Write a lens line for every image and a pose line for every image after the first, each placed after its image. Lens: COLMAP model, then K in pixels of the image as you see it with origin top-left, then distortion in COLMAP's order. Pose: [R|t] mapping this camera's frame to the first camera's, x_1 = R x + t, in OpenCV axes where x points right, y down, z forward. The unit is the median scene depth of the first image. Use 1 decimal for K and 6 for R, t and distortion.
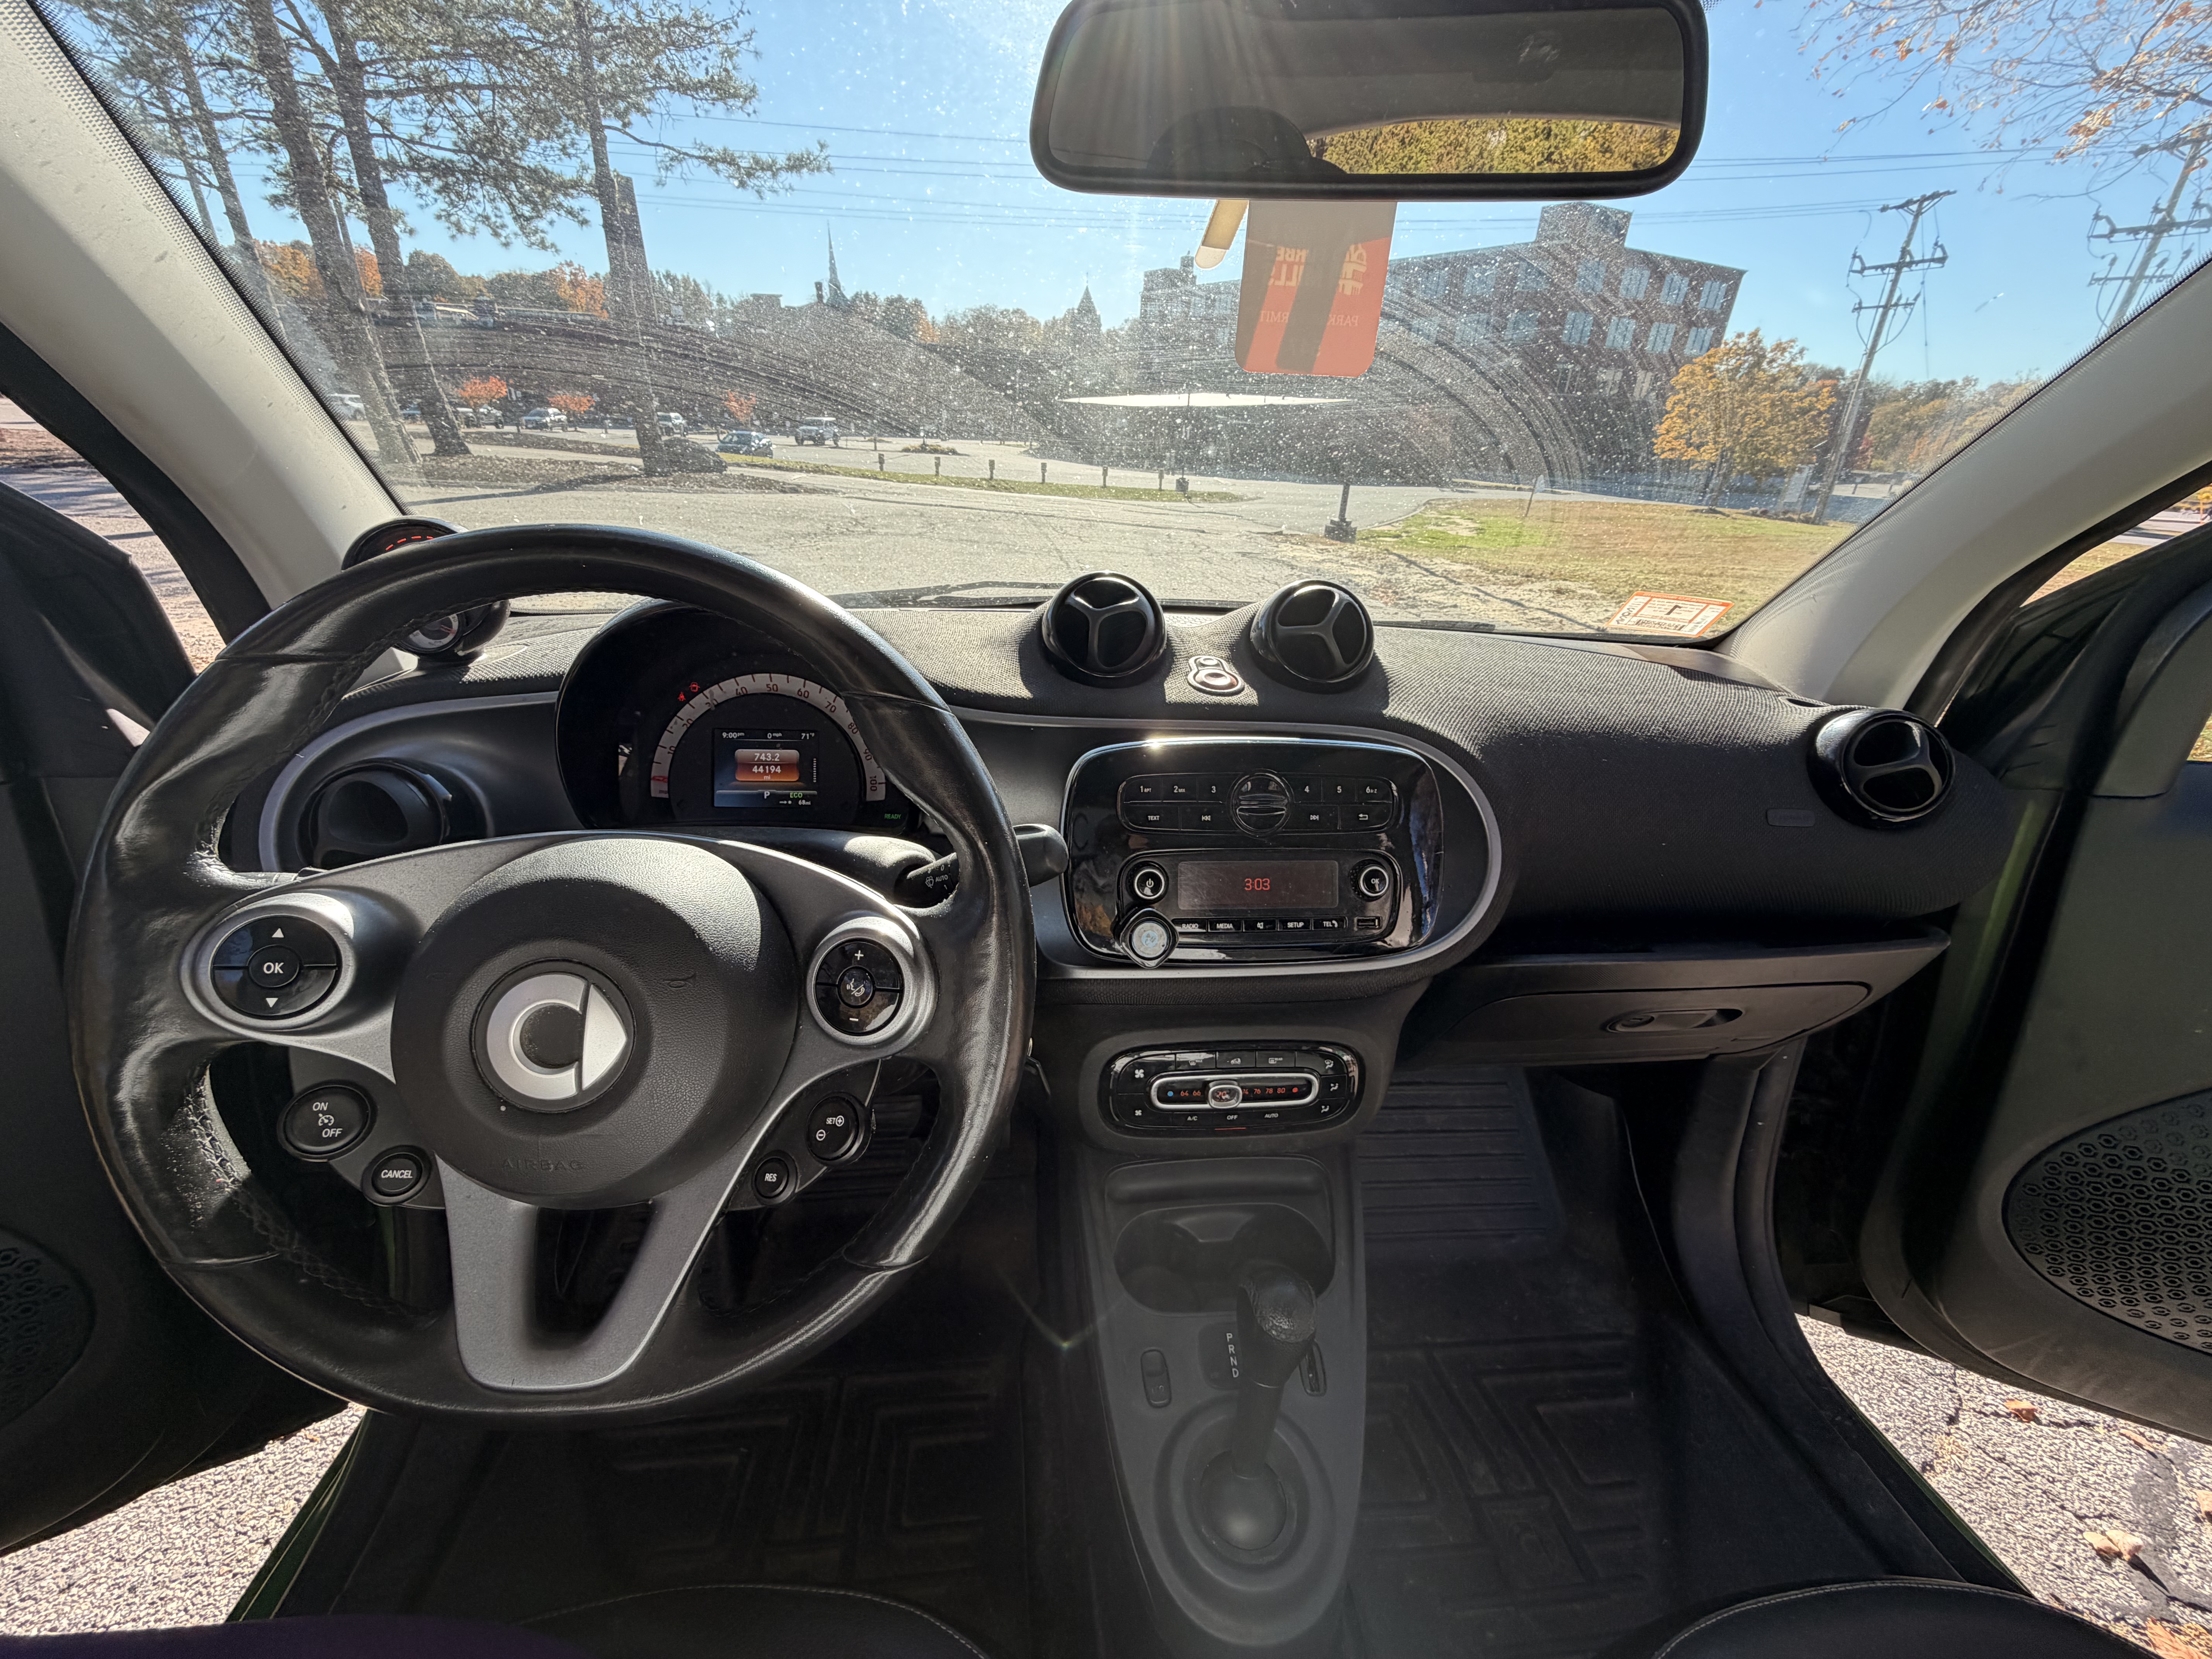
lens RADIAL K [[885.5, 0, 1106.0], [0, 885.5, 829.5], [0, 0, 1]] dist [-0.001955, -0.000082]
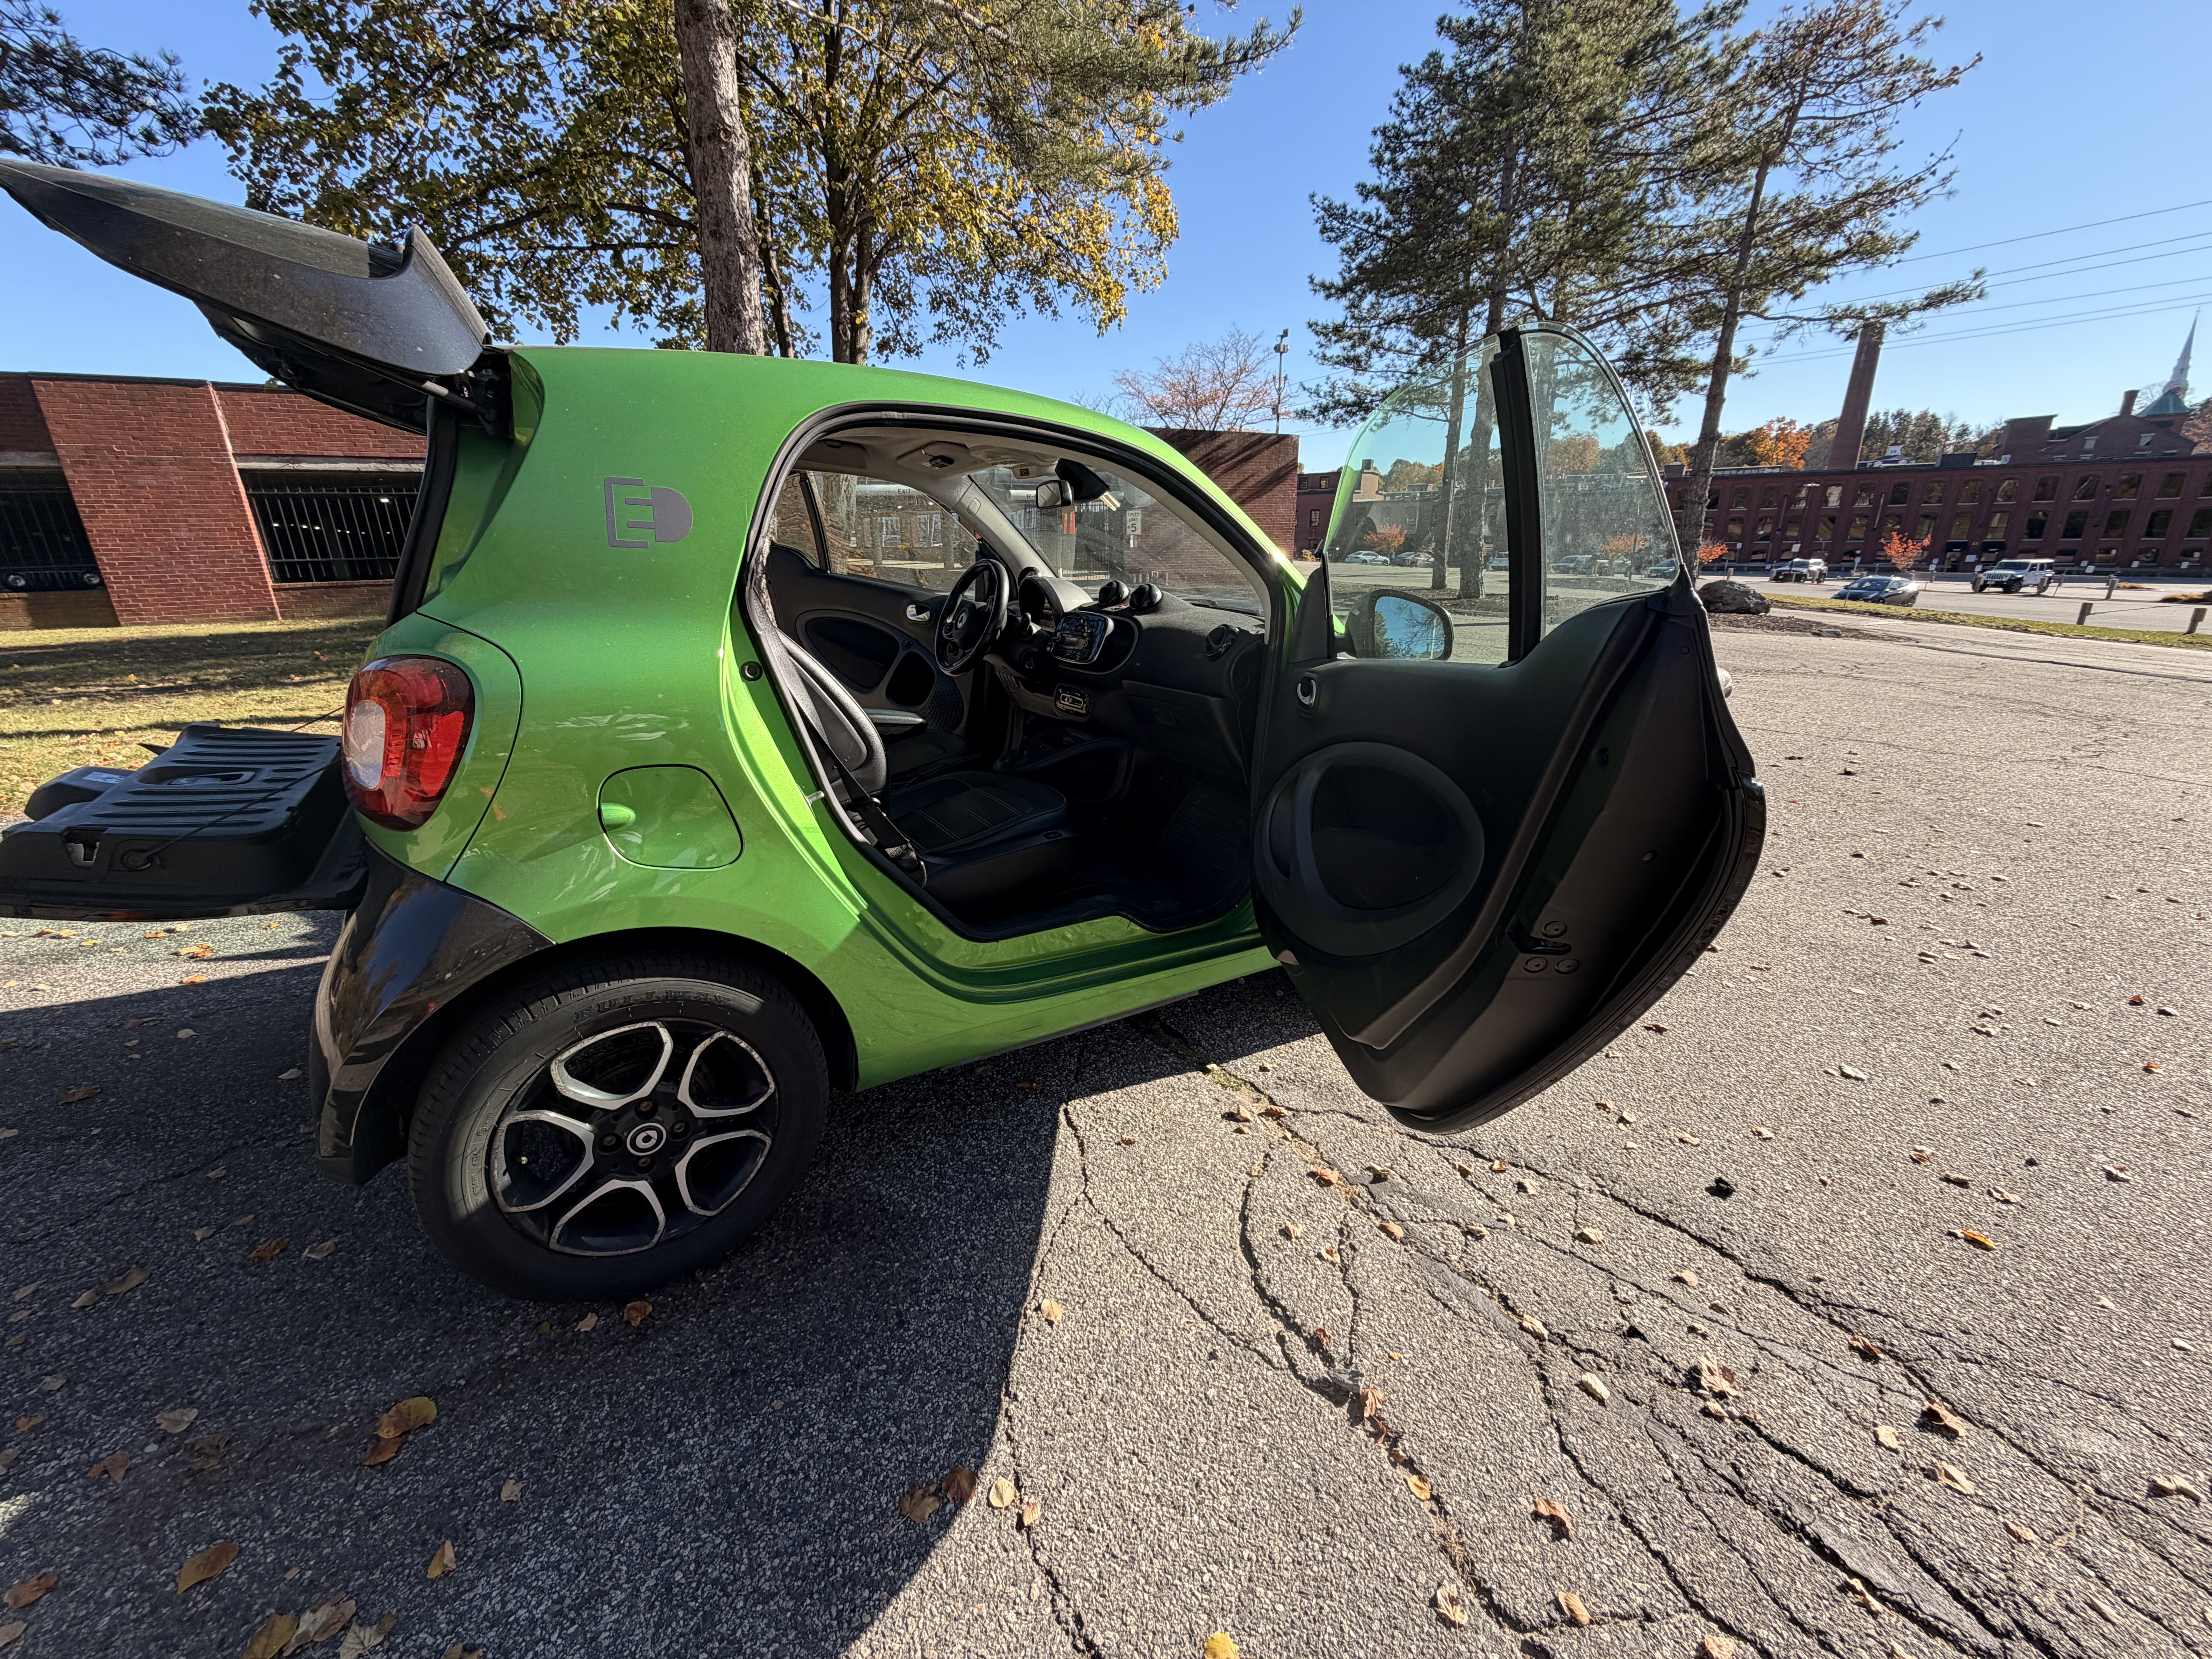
lens RADIAL K [[885.5, 0, 1106.0], [0, 885.5, 829.5], [0, 0, 1]] dist [-0.001955, -0.000082]
pose [[0.464802, 0.230320, -0.854934, 0.128767], [-0.354372, 0.933257, 0.058759, 0.020006], [0.811406, 0.275653, 0.515398, -0.029787]]
